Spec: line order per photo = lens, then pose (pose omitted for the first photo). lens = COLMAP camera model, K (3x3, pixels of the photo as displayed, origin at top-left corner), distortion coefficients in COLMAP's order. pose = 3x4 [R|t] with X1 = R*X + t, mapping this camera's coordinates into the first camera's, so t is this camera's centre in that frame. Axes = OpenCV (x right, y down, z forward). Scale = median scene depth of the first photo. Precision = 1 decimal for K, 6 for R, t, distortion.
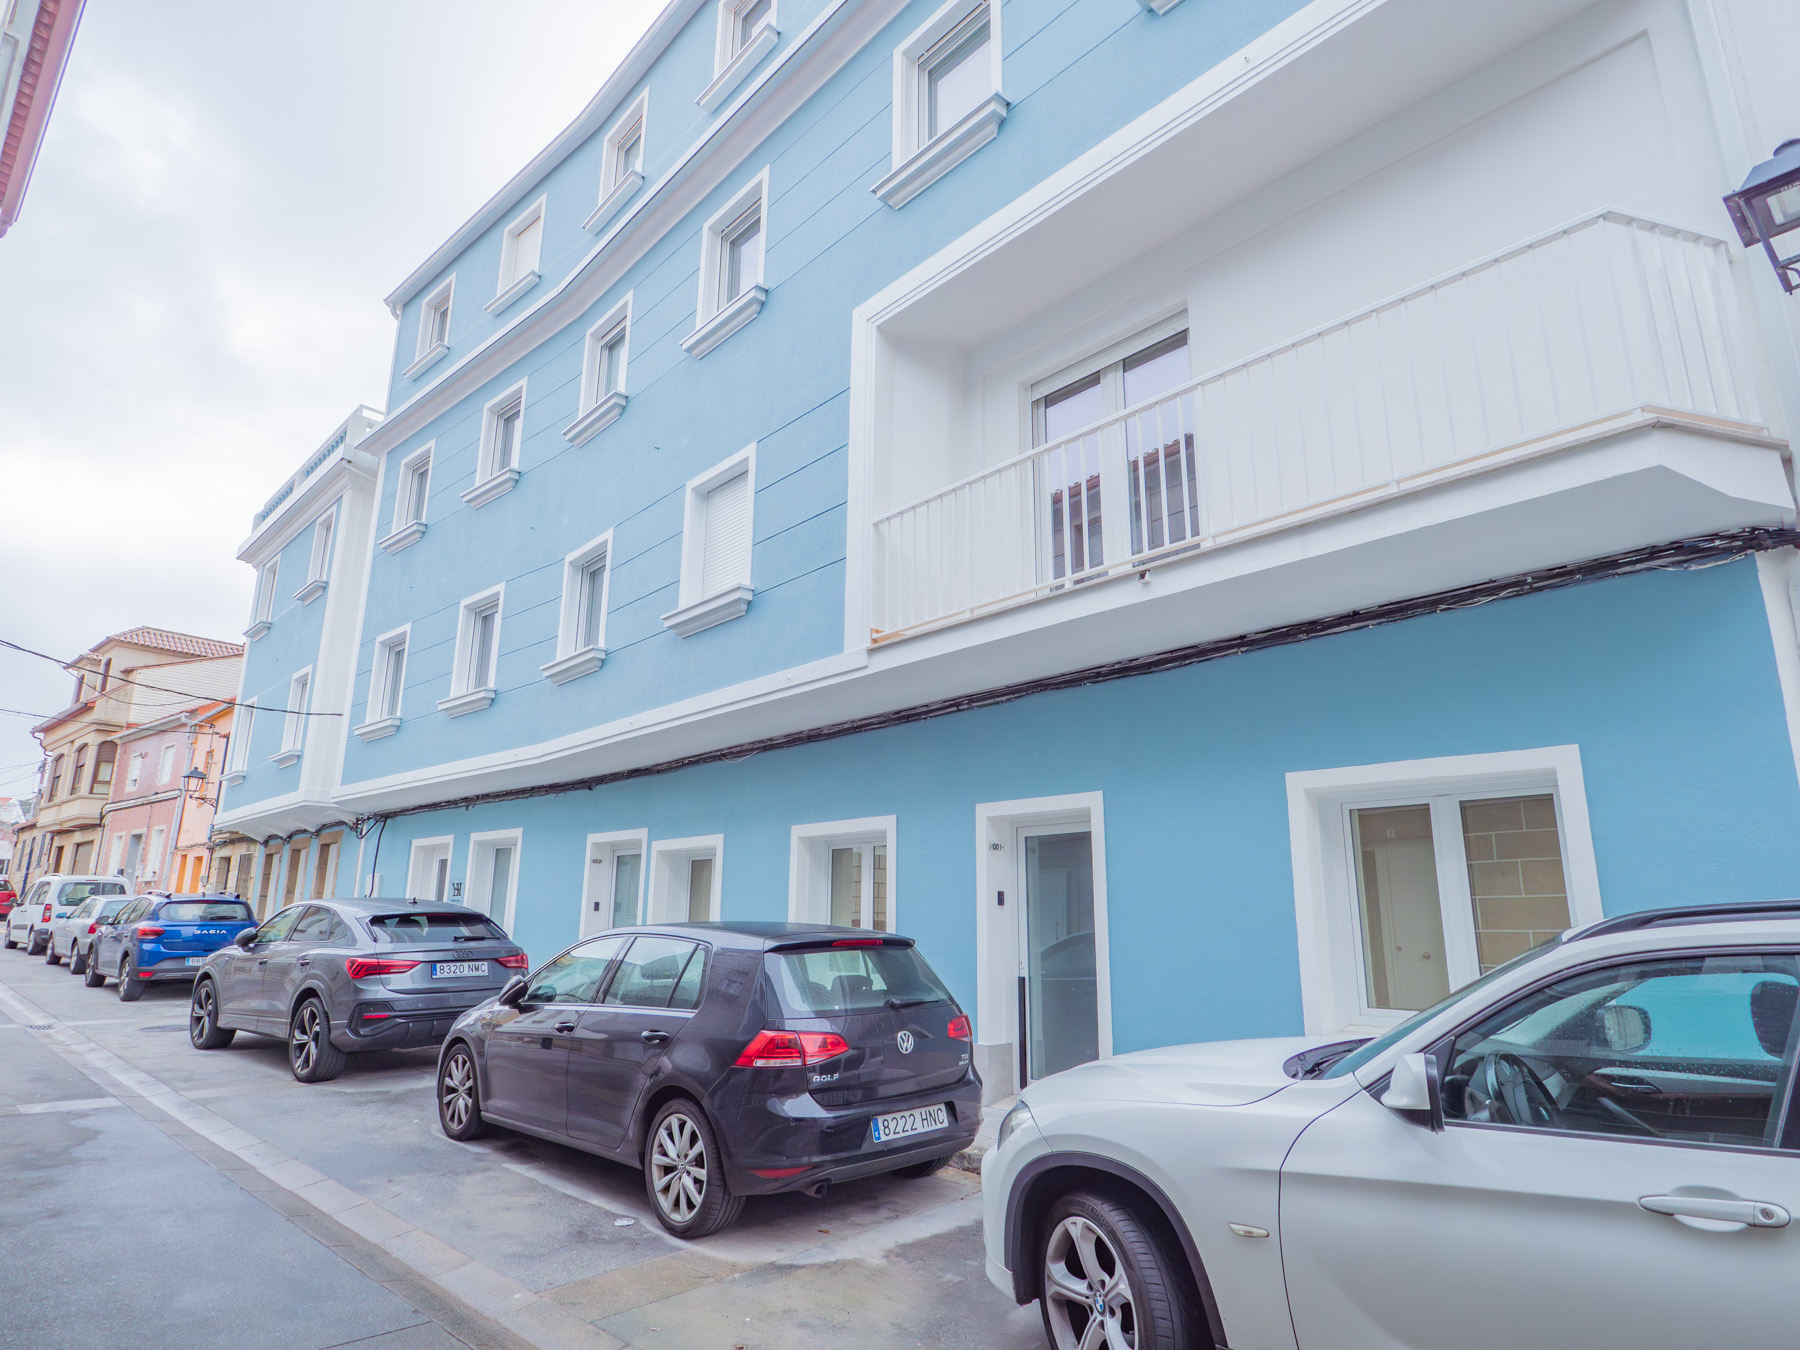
lens RADIAL K [[994.0, 0, 905.7], [0, 994.0, 683.1], [0, 0, 1]] dist [-0.001174, -0.000937]
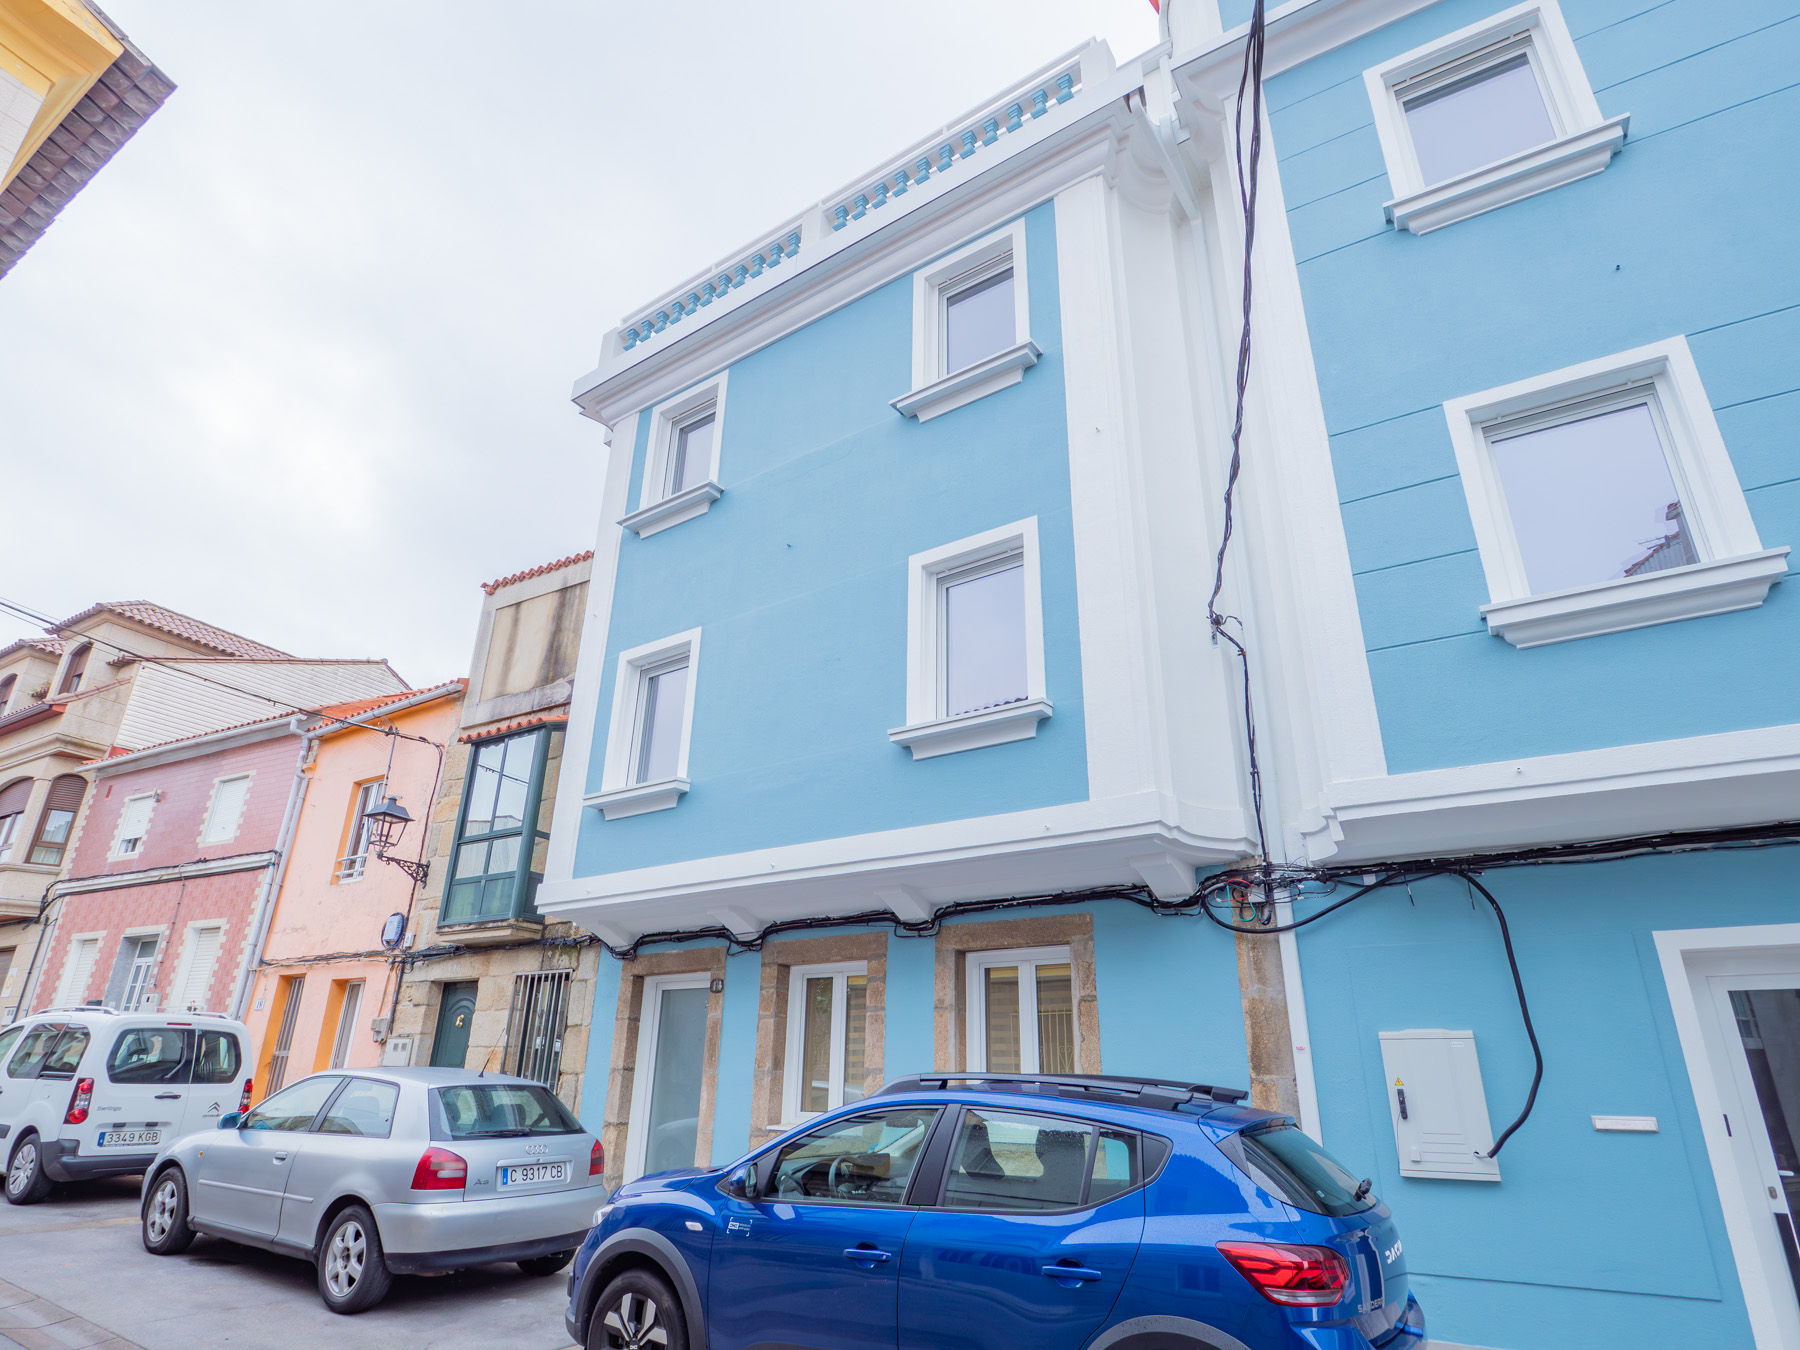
lens RADIAL K [[965.8, 0, 910.4], [0, 965.8, 695.1], [0, 0, 1]] dist [-0.000248, 0.000001]
pose [[0.984272, 0.076342, 0.159315, -0.417022], [-0.052781, 0.987697, -0.147204, 0.071221], [-0.168592, 0.136480, 0.976192, 0.358215]]
